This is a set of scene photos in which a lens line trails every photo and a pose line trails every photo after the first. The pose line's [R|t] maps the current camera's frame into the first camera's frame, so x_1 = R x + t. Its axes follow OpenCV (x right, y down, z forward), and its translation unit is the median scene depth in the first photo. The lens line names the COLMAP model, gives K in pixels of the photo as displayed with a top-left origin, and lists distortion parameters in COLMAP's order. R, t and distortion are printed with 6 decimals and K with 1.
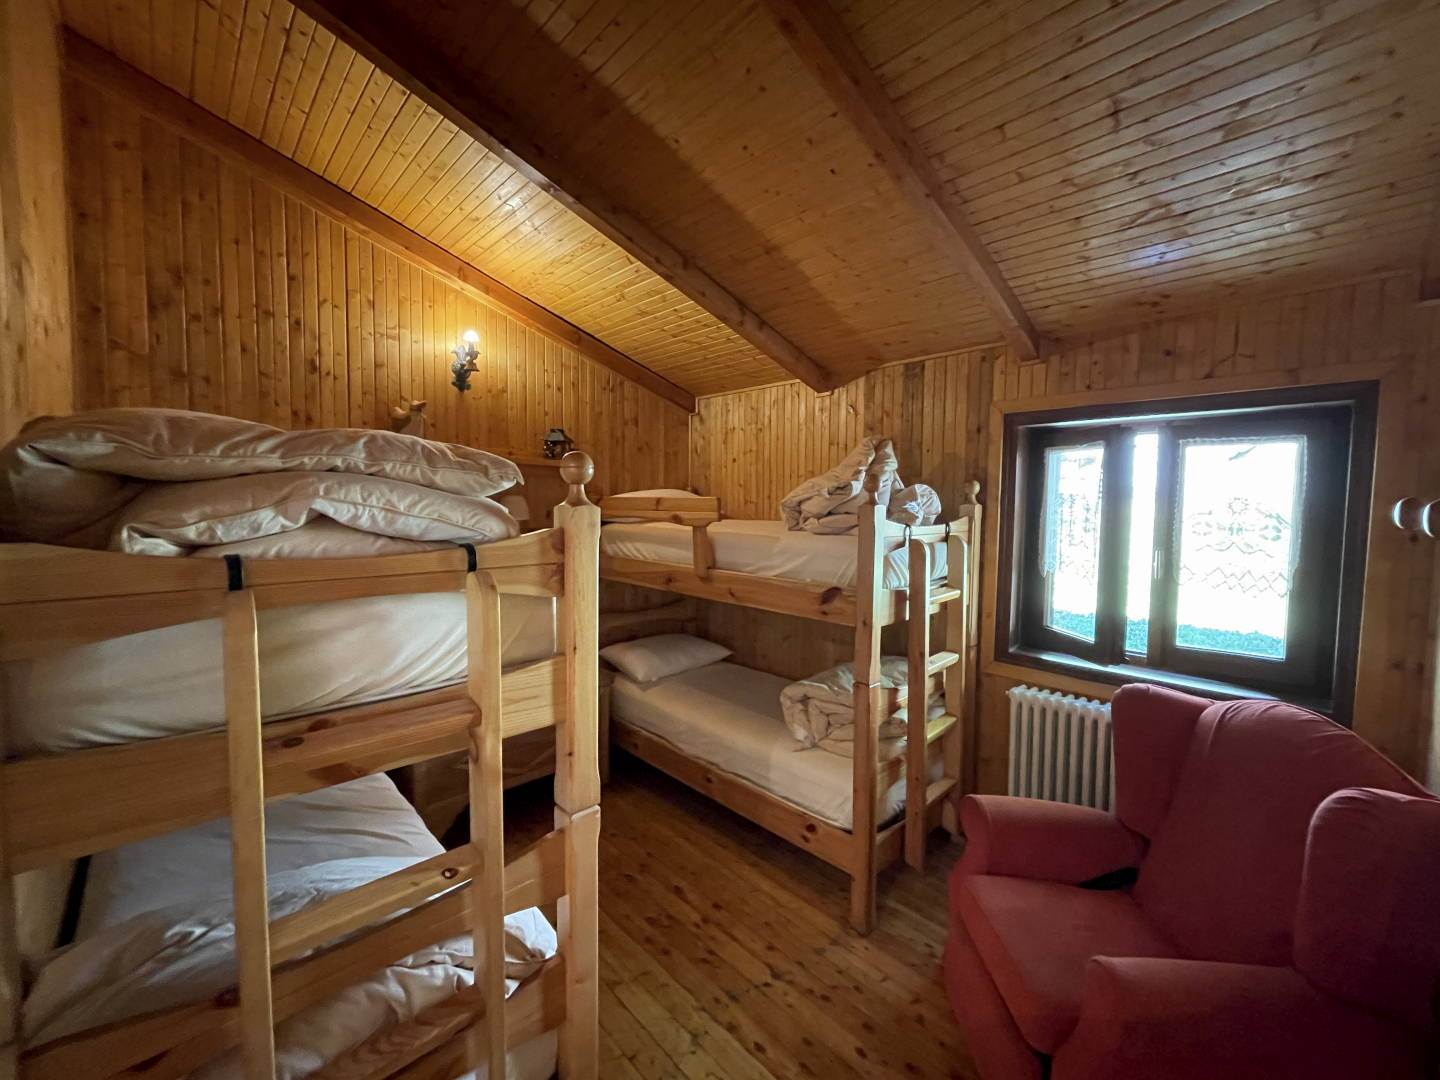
lens RADIAL K [[585.6, 0, 717.8], [0, 585.6, 535.4], [0, 0, 1]] dist [-0.001652, -0.000229]
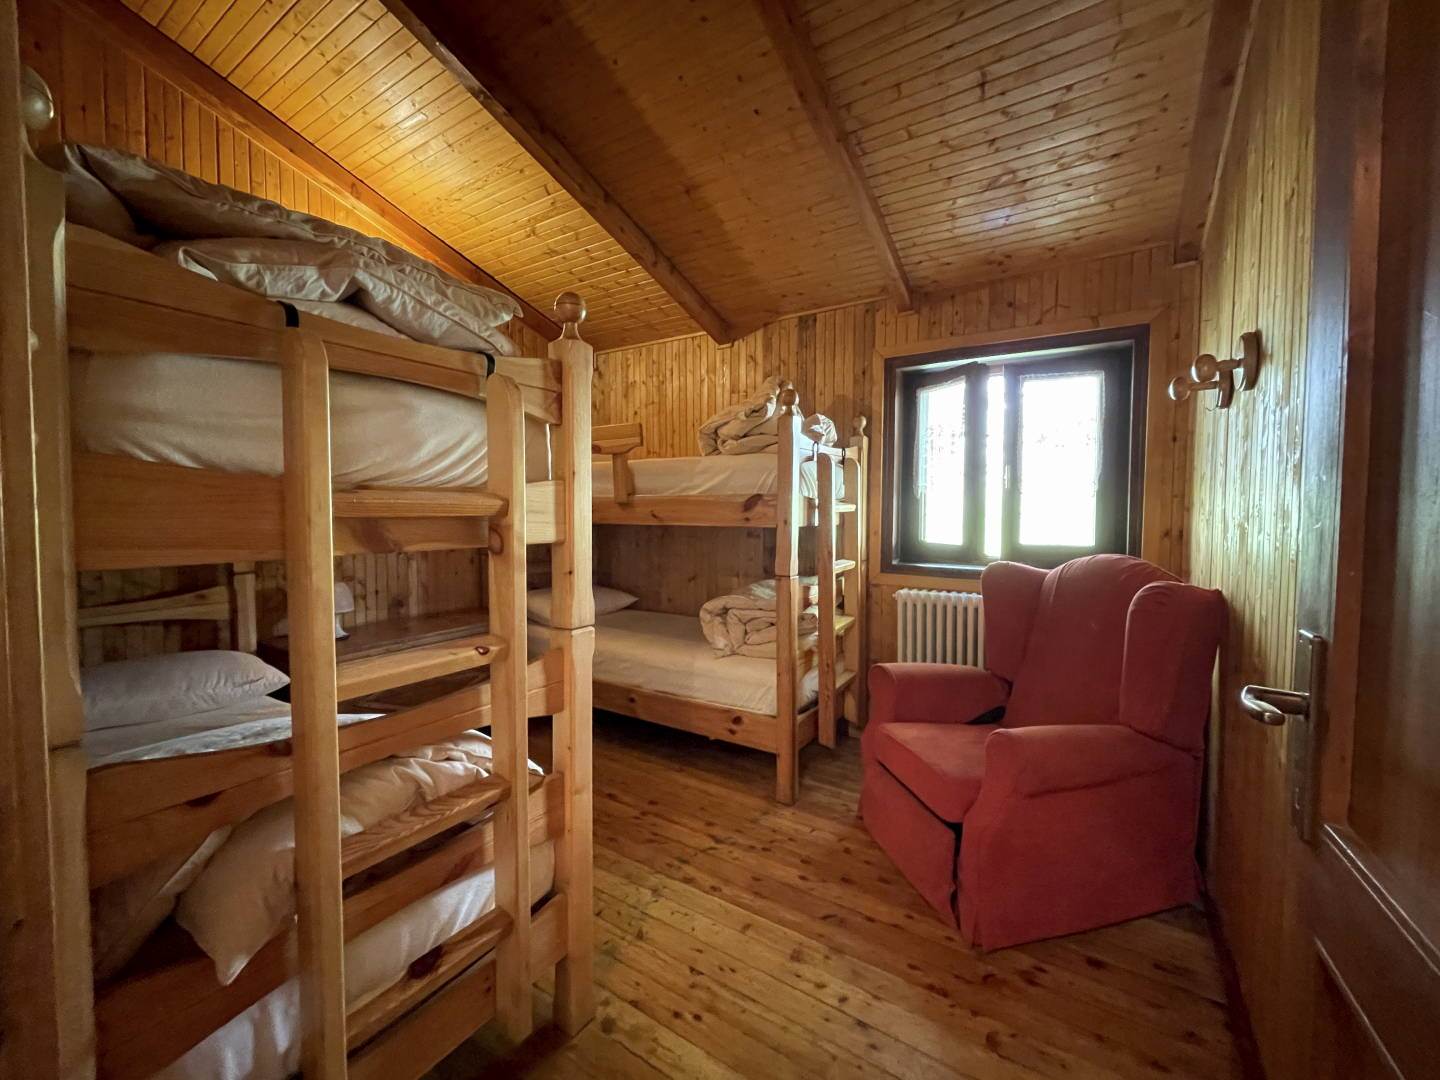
lens RADIAL K [[585.6, 0, 719.0], [0, 585.6, 534.9], [0, 0, 1]] dist [-0.001652, -0.000229]
pose [[0.971965, -0.016847, 0.234521, -0.124409], [0.020140, 0.999729, -0.011653, 0.168705], [-0.234261, 0.016050, 0.972041, -0.056088]]
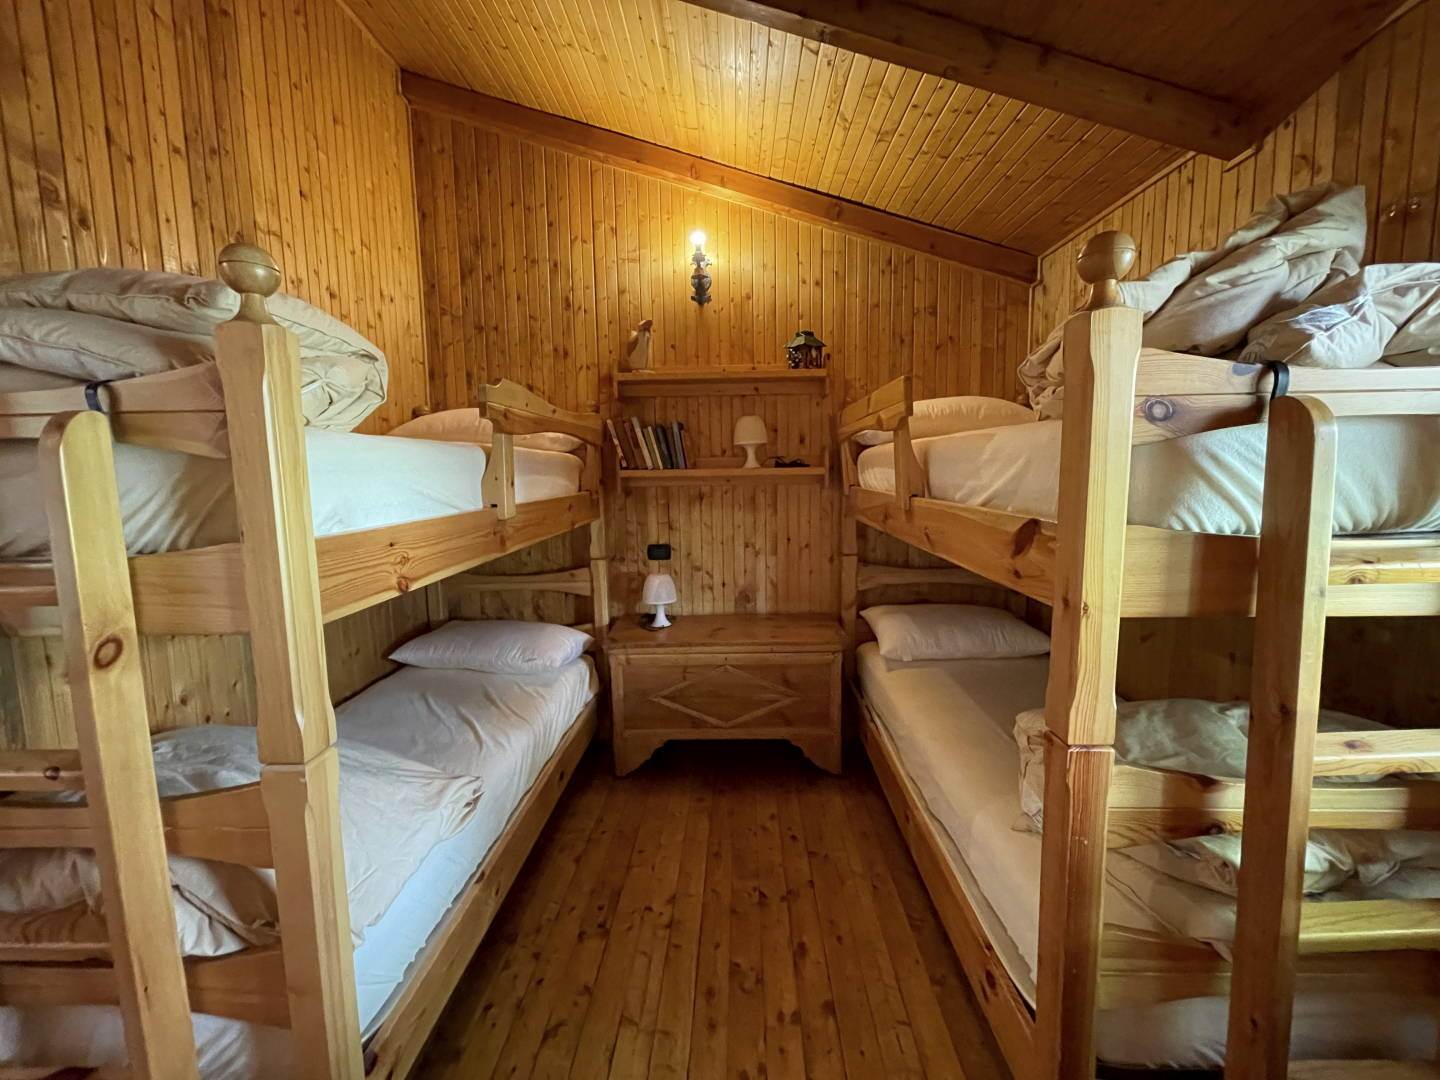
lens RADIAL K [[585.6, 0, 716.0], [0, 585.6, 532.9], [0, 0, 1]] dist [-0.001652, -0.000229]
pose [[0.702393, 0.058564, -0.709376, 0.338896], [-0.019849, 0.997833, 0.062724, 0.071643], [0.711513, -0.029976, 0.702034, 0.474115]]
